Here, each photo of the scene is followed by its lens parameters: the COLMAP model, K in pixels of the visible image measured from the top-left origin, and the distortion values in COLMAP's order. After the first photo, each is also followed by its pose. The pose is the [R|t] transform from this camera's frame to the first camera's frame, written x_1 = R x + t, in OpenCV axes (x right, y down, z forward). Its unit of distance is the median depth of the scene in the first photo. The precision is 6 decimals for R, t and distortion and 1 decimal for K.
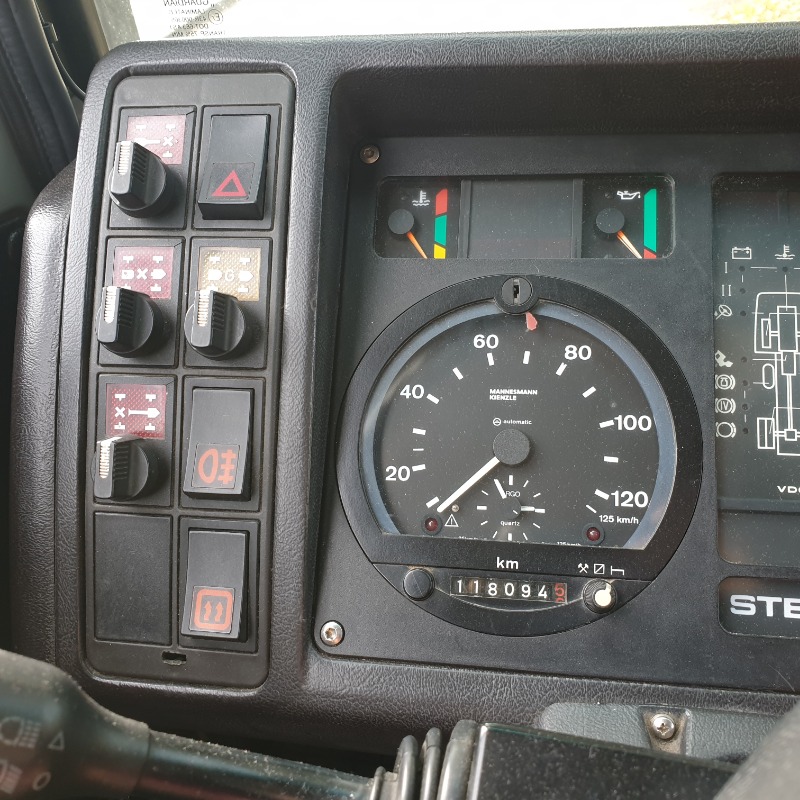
lens RADIAL K [[942.2, 0, 400.0], [0, 942.2, 400.0], [0, 0, 1]] dist [-0.000653, -0.023800]
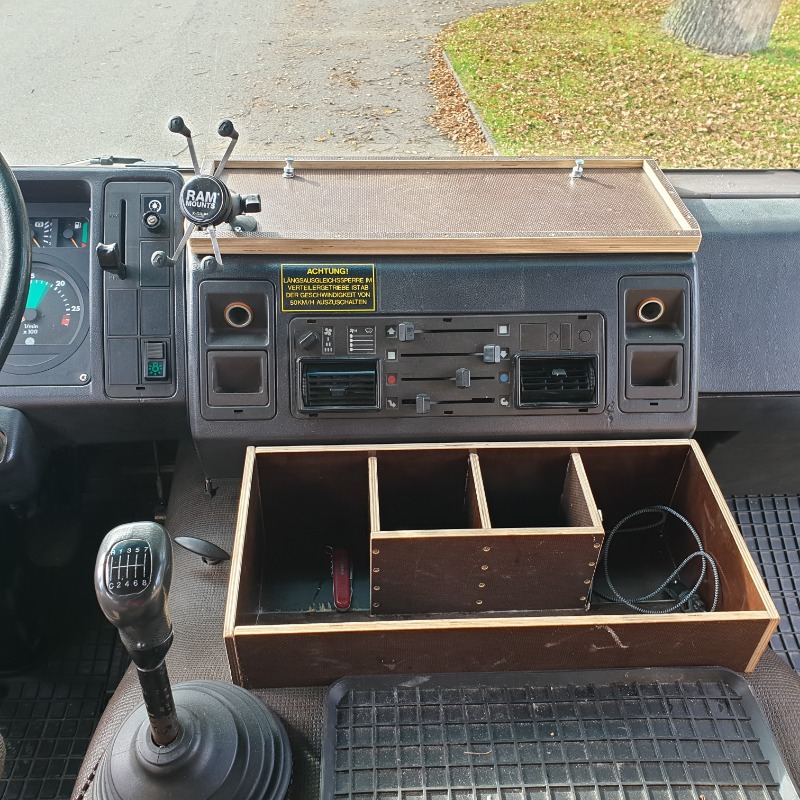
lens RADIAL K [[835.6, 0, 400.0], [0, 835.6, 400.0], [0, 0, 1]] dist [0.023133, -0.027475]
pose [[0.974490, -0.048676, 0.219090, 0.653311], [0.041690, 0.998467, 0.036398, 0.267293], [-0.220526, -0.026335, 0.975026, -1.828475]]
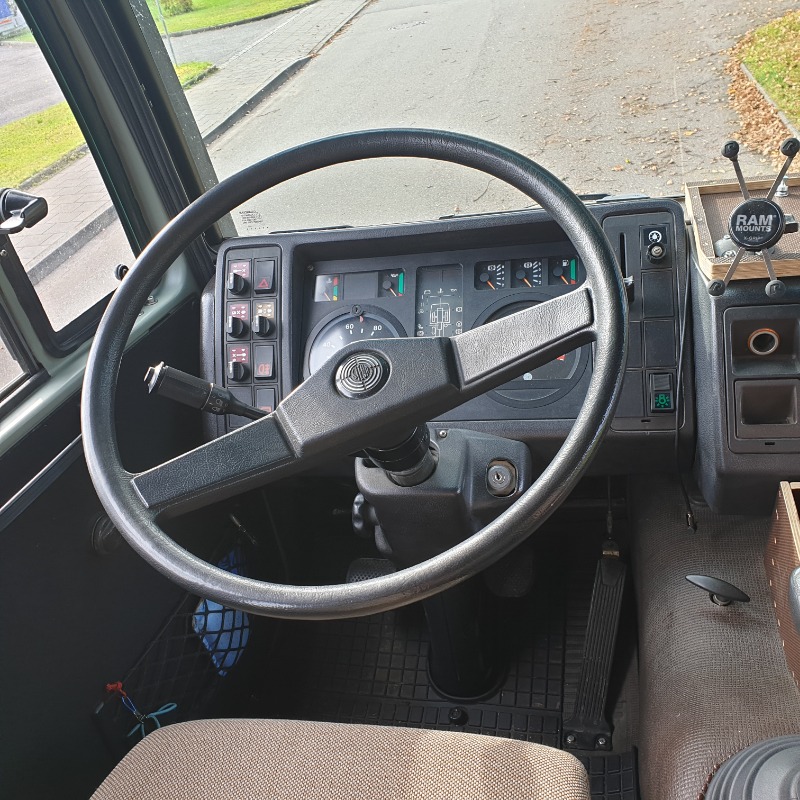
lens RADIAL K [[835.6, 0, 400.0], [0, 835.6, 400.0], [0, 0, 1]] dist [0.023133, -0.027475]
pose [[0.994533, -0.061846, -0.084136, 0.501628], [0.060250, 0.997954, -0.021382, 0.261266], [0.085286, 0.016196, 0.996225, -1.810584]]
